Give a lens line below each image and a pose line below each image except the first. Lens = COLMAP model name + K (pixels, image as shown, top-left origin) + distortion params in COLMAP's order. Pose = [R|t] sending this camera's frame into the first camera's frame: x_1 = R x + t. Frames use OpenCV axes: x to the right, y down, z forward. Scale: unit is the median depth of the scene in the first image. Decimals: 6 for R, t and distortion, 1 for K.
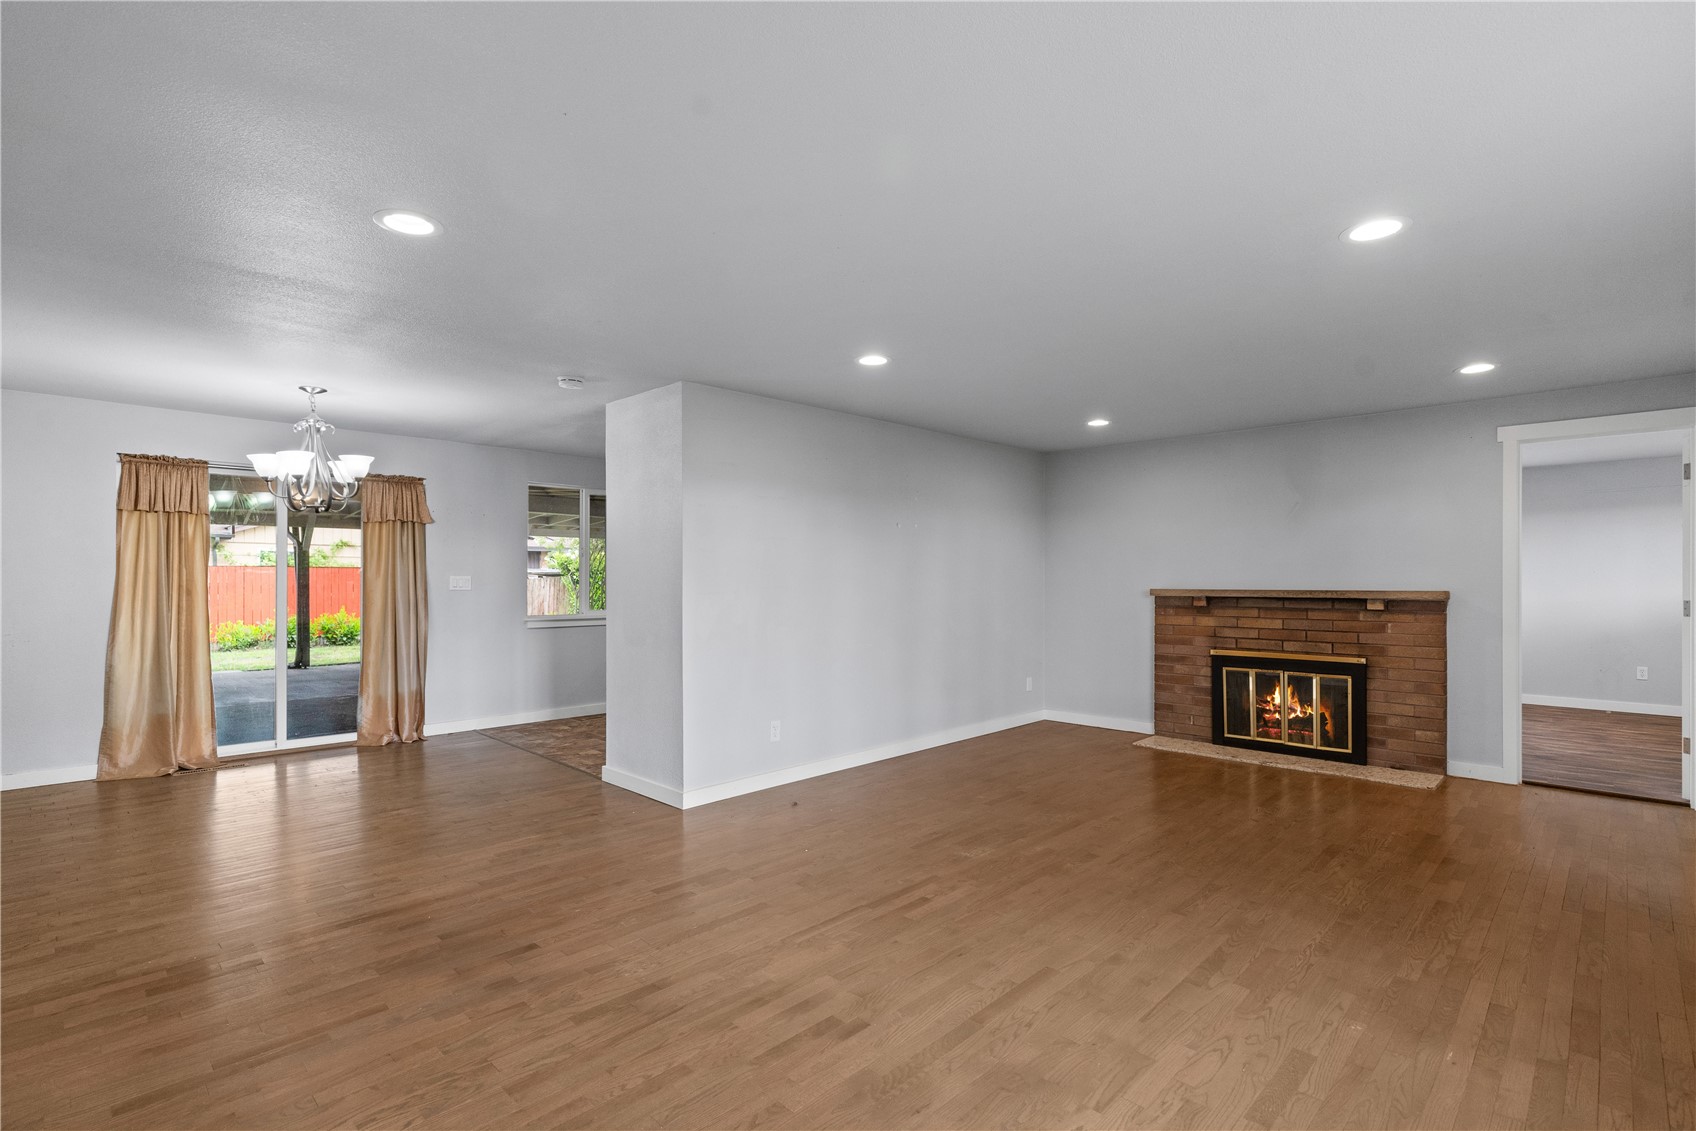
lens RADIAL K [[783.3, 0, 831.8], [0, 783.3, 567.4], [0, 0, 1]] dist [-0.010013, 0.001528]
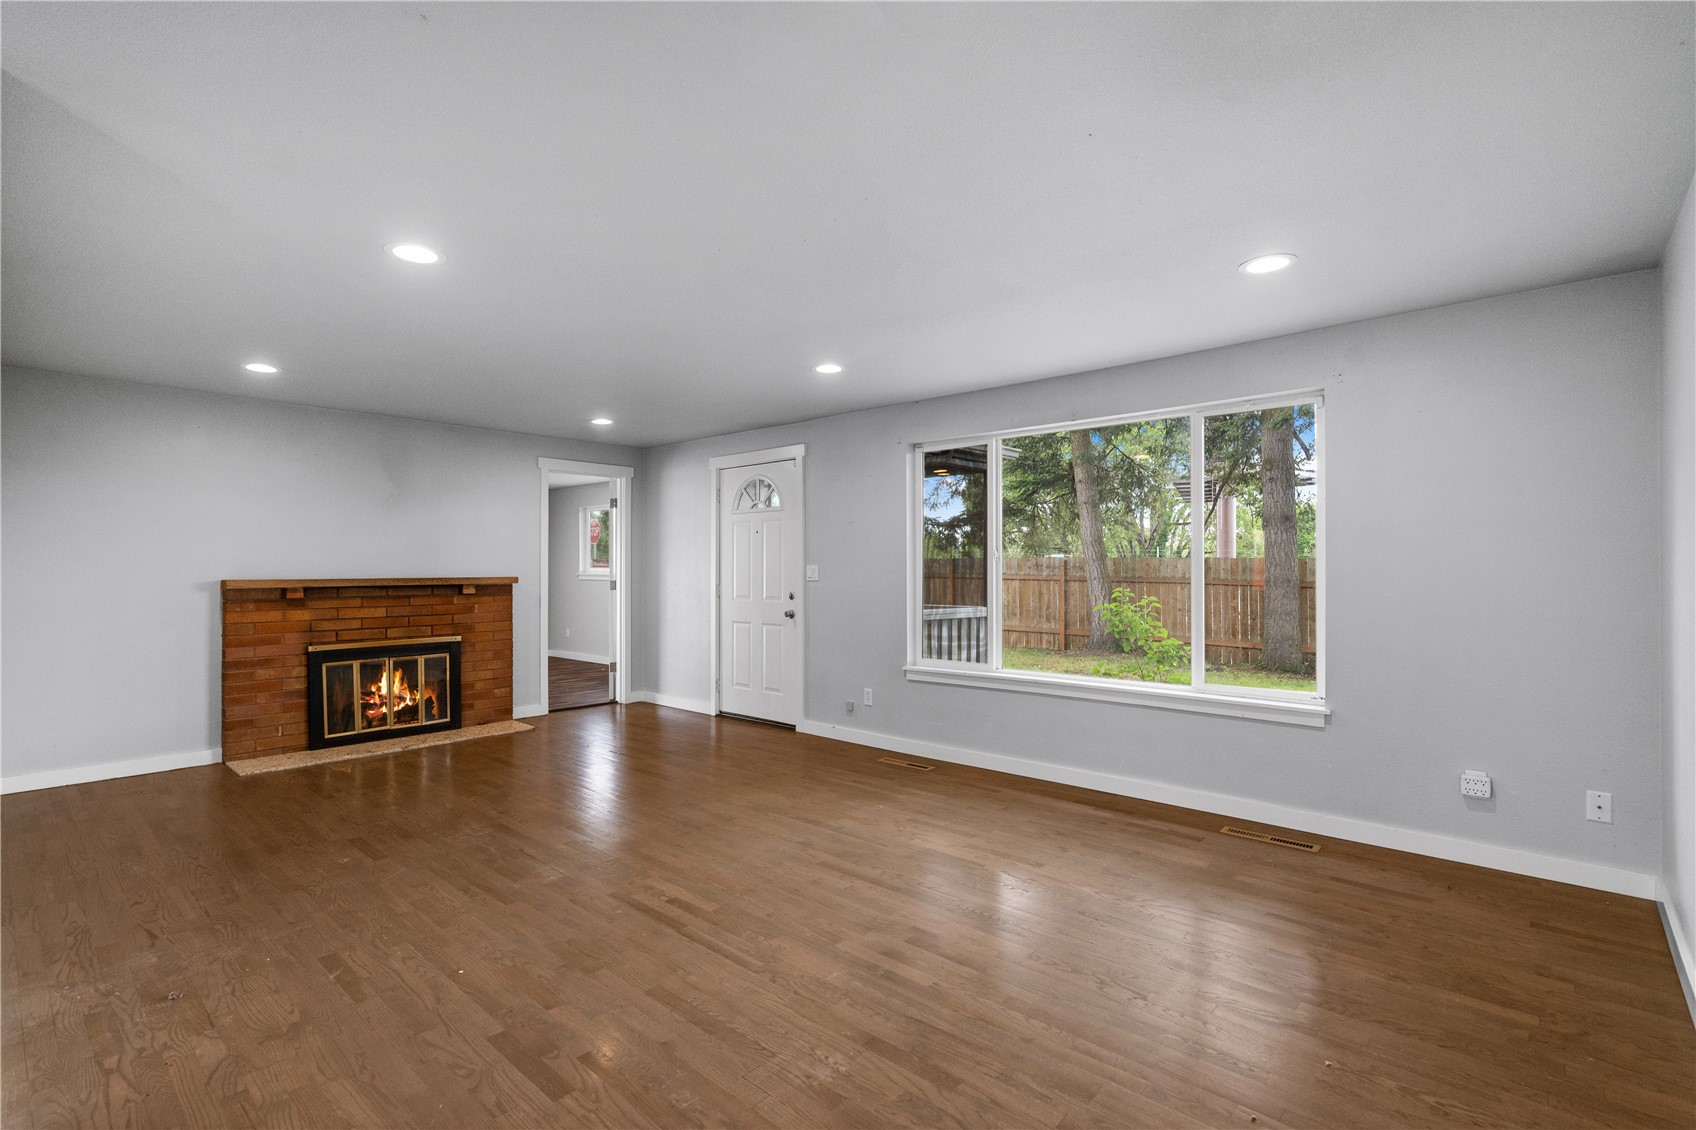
lens RADIAL K [[783.3, 0, 832.2], [0, 783.3, 569.6], [0, 0, 1]] dist [-0.010013, 0.001528]
pose [[-0.043906, -0.002856, 0.999032, -0.481577], [-0.014442, 0.999893, 0.002223, 0.007191], [-0.998931, -0.014330, -0.043942, 0.483853]]
